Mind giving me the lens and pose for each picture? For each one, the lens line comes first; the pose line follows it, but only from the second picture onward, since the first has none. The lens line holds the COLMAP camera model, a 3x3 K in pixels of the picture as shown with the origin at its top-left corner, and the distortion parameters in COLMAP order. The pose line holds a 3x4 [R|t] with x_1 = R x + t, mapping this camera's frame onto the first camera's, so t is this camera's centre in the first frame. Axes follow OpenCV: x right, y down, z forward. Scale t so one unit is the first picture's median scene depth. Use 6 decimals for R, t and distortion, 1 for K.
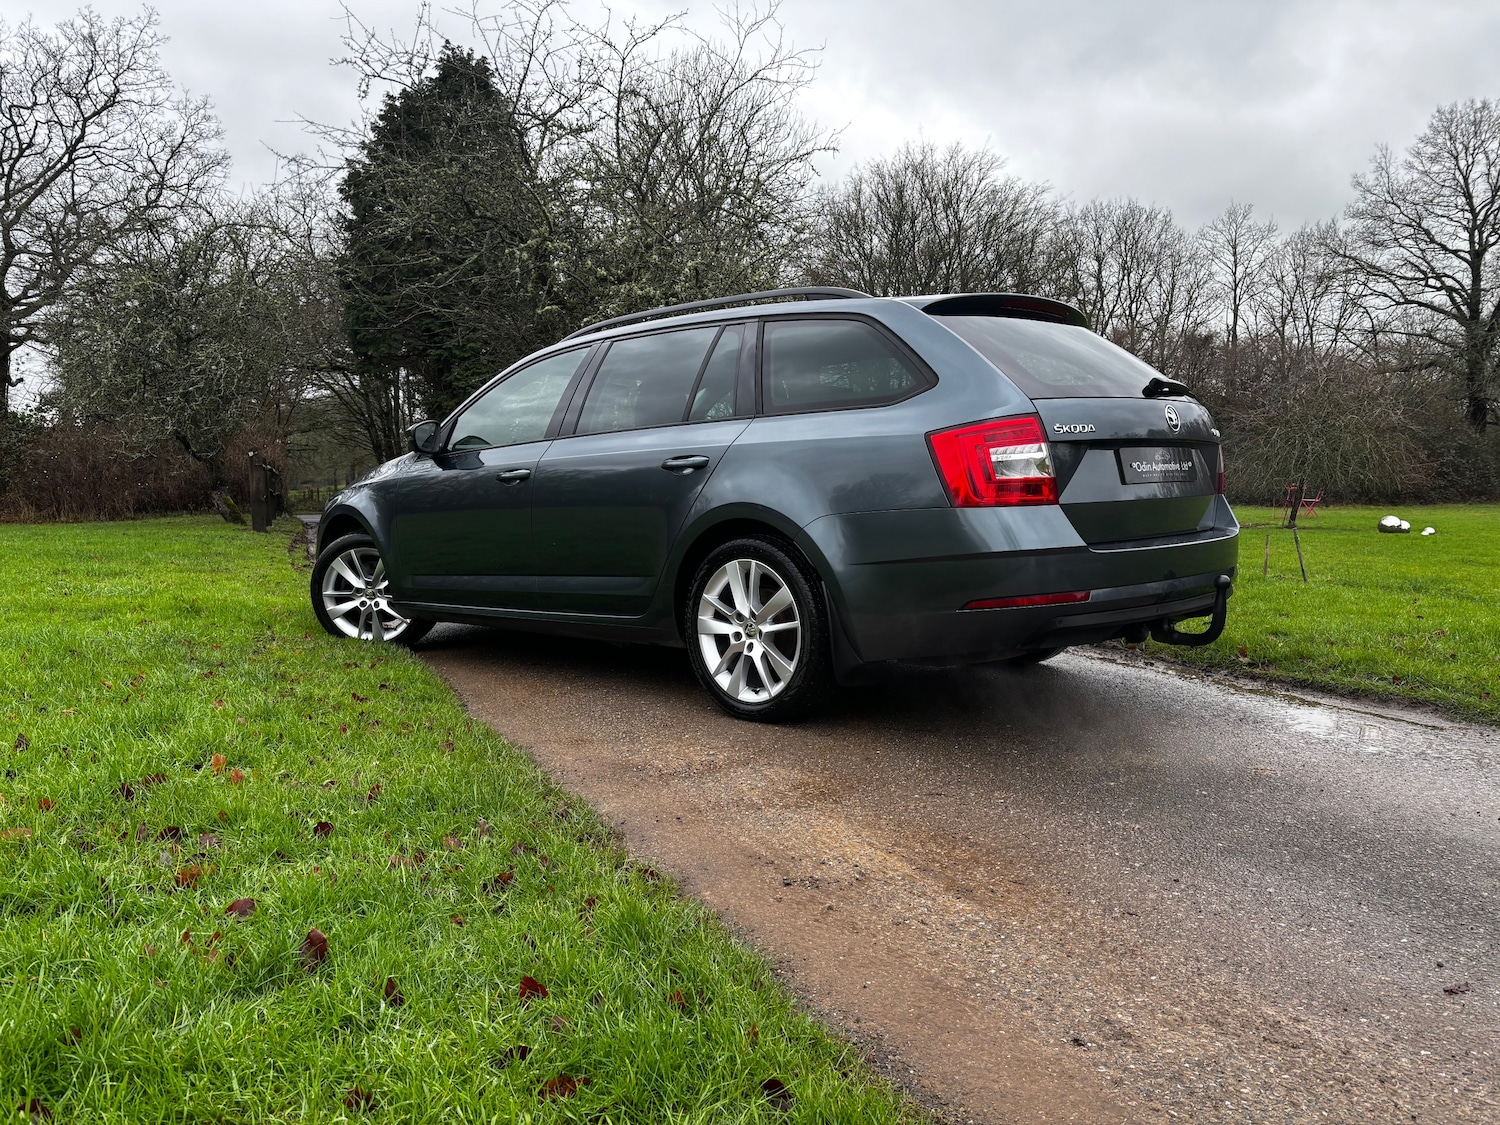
lens RADIAL K [[1129.2, 0, 746.4], [0, 1129.2, 562.9], [0, 0, 1]] dist [0.043495, -0.042671]
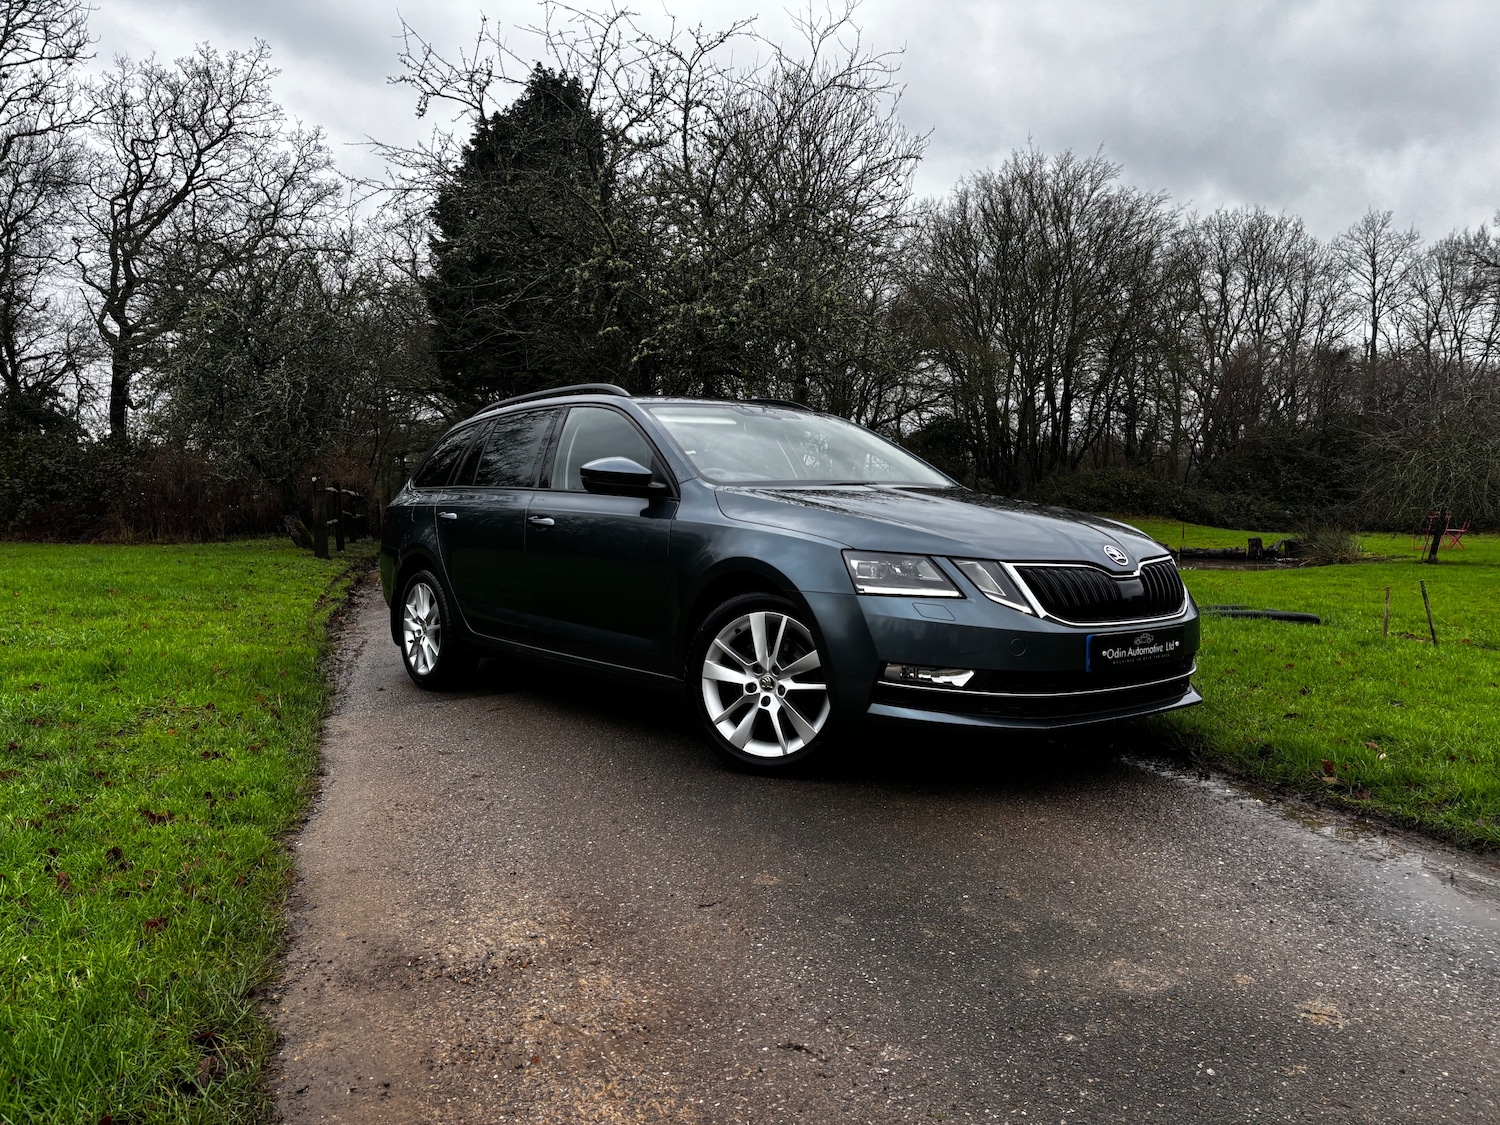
lens RADIAL K [[1129.2, 0, 746.9], [0, 1129.2, 556.5], [0, 0, 1]] dist [0.043495, -0.042671]
pose [[0.995008, 0.009832, -0.099306, 0.022164], [-0.011977, 0.999707, -0.021022, -0.007614], [0.099070, 0.022107, 0.994835, 0.035813]]
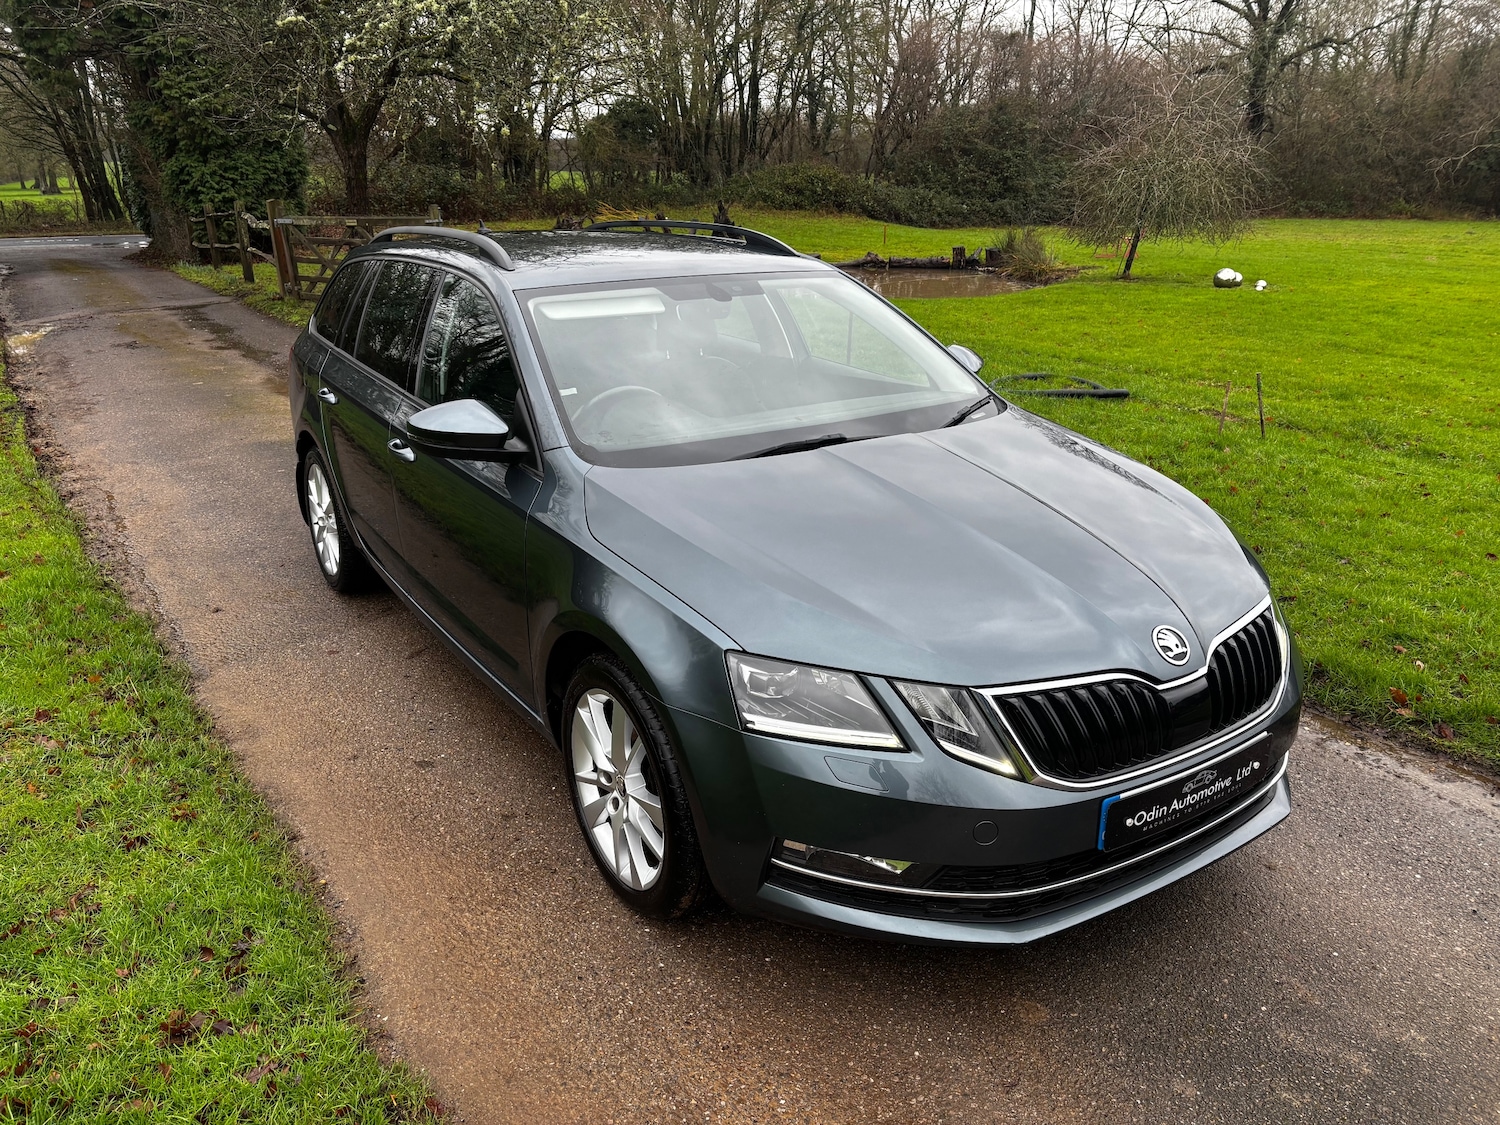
lens RADIAL K [[1129.2, 0, 740.1], [0, 1129.2, 569.1], [0, 0, 1]] dist [0.043495, -0.042671]
pose [[0.981866, -0.060348, 0.179716, -0.022447], [0.011559, 0.965274, 0.260982, -0.037089], [-0.189225, -0.254172, 0.948468, 0.068496]]
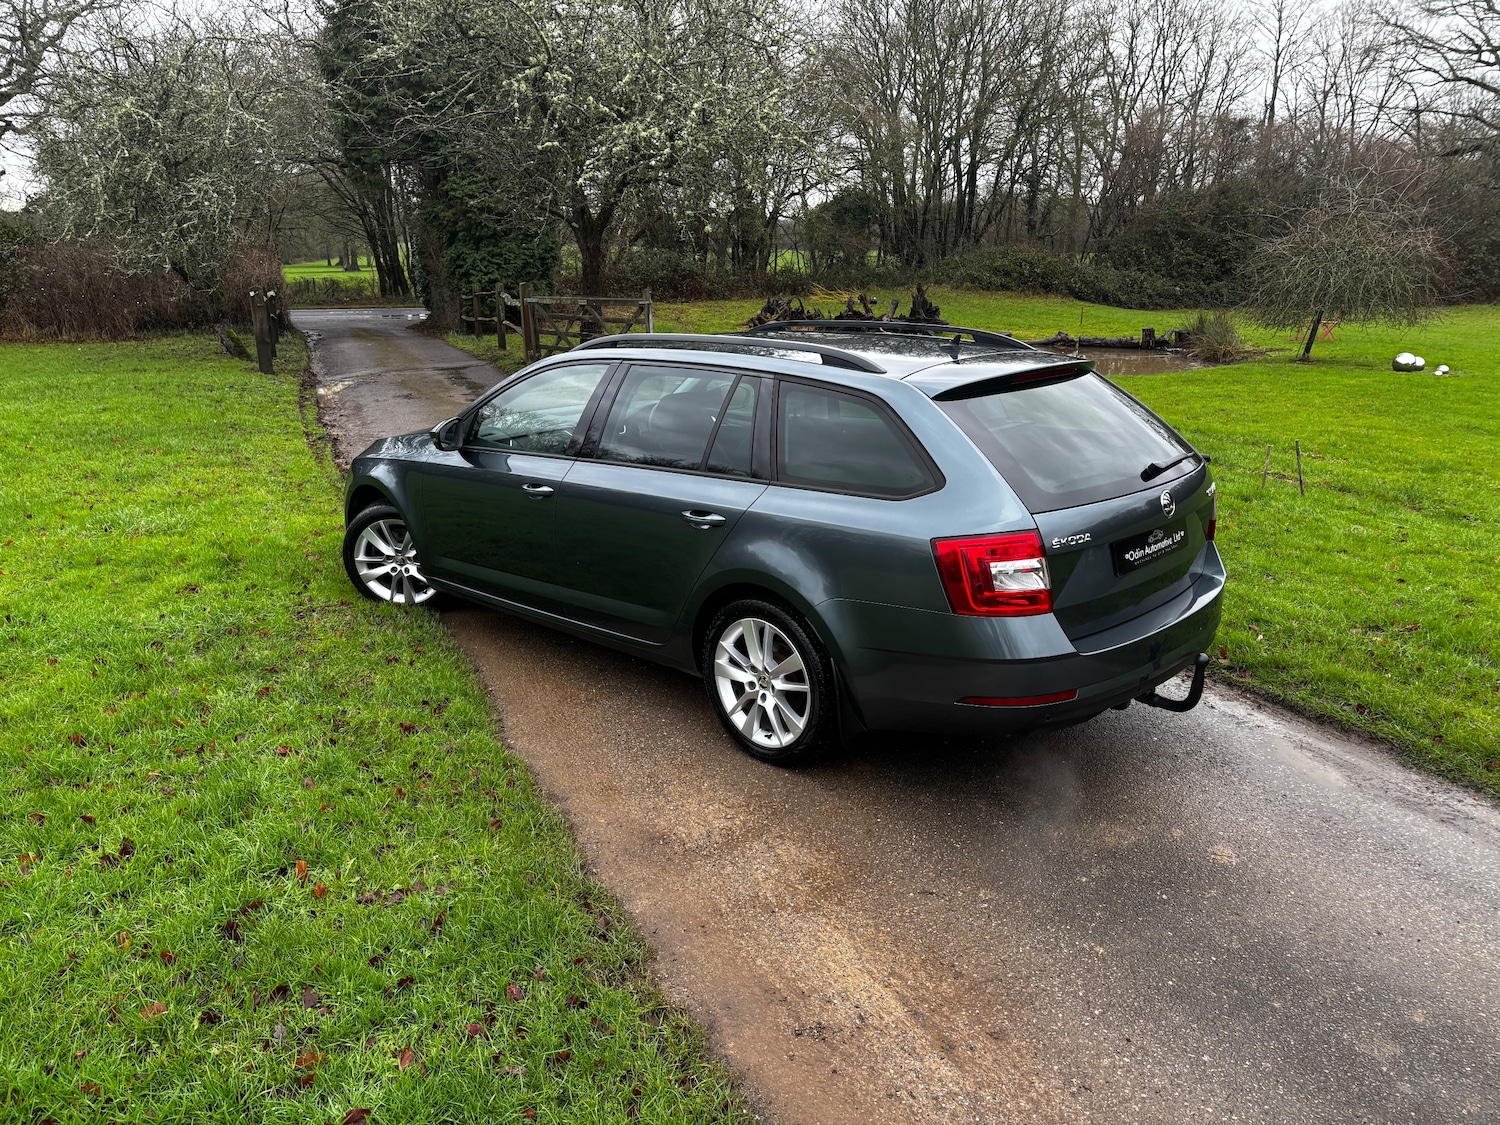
lens RADIAL K [[1129.2, 0, 737.3], [0, 1129.2, 560.3], [0, 0, 1]] dist [0.043495, -0.042671]
pose [[0.999925, 0.007302, -0.009851, -0.001717], [-0.005270, 0.981307, 0.192377, -0.037352], [0.011072, -0.192310, 0.981272, -0.006190]]
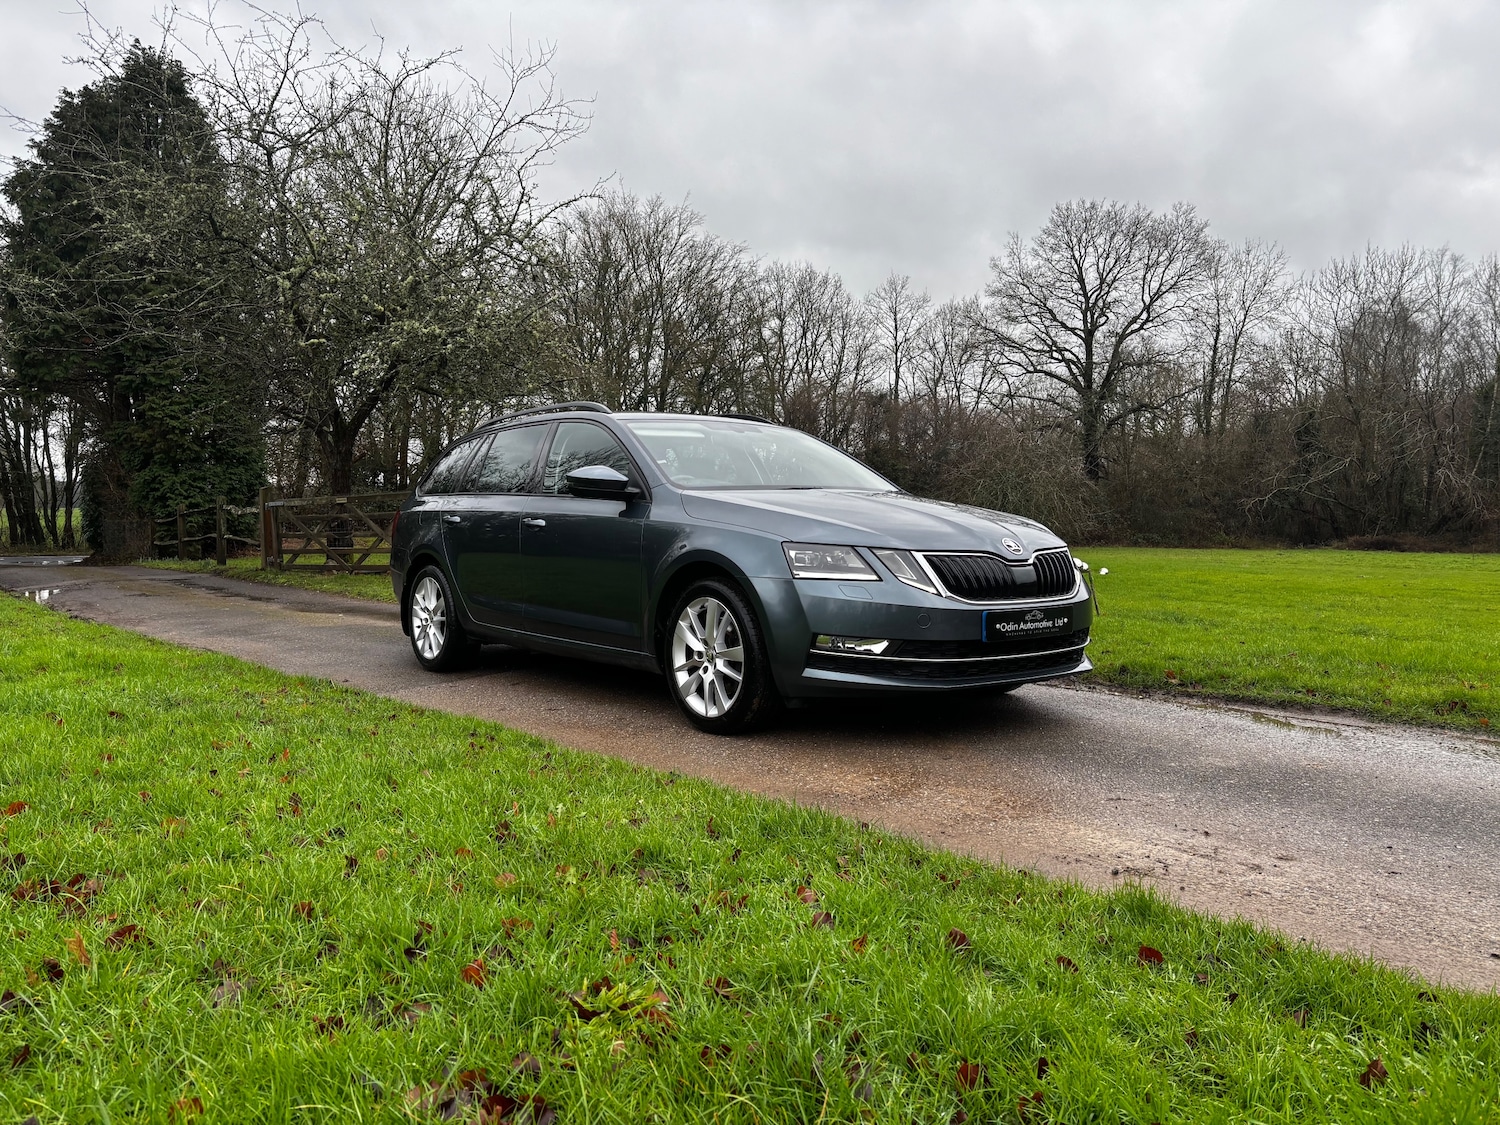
lens RADIAL K [[1129.2, 0, 746.4], [0, 1129.2, 571.8], [0, 0, 1]] dist [0.043495, -0.042671]
pose [[0.958269, -0.005494, 0.285815, -0.058856], [0.013785, 0.999540, -0.027003, -0.000631], [-0.285536, 0.029816, 0.957904, -0.003308]]
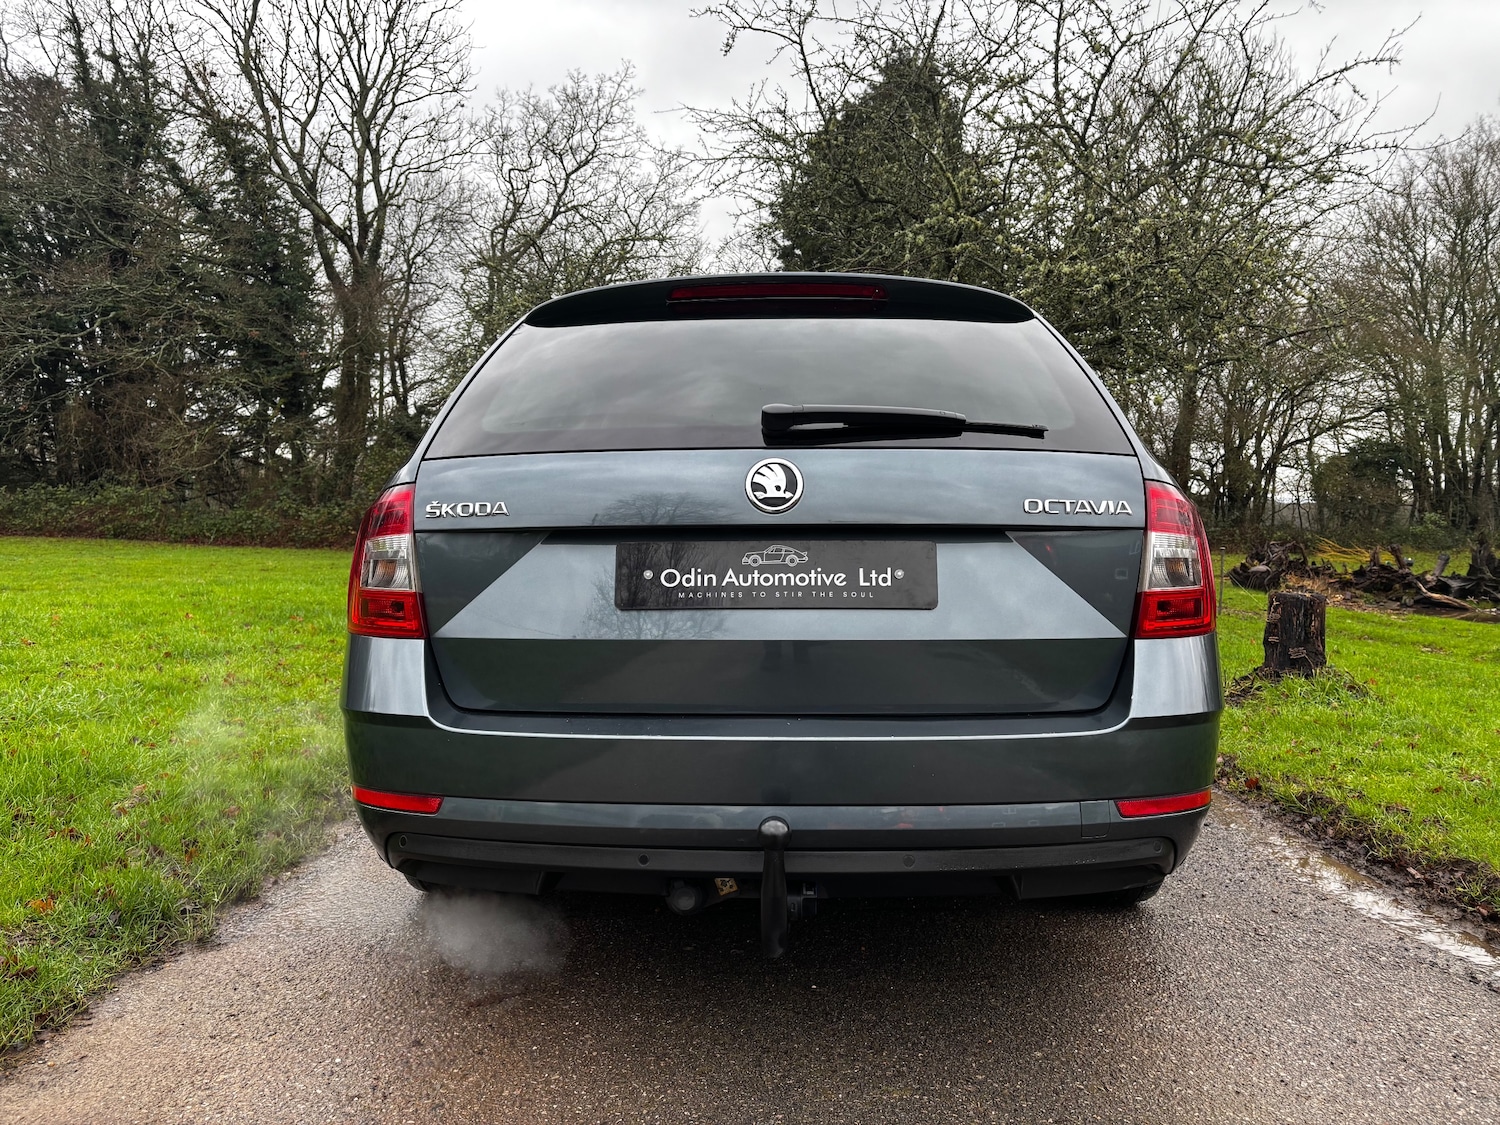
lens RADIAL K [[1129.2, 0, 756.5], [0, 1129.2, 548.2], [0, 0, 1]] dist [0.043495, -0.042671]
pose [[0.917638, 0.037171, -0.395675, 0.007325], [-0.059012, 0.997324, -0.043167, -0.014009], [0.393011, 0.062961, 0.917376, 0.156678]]
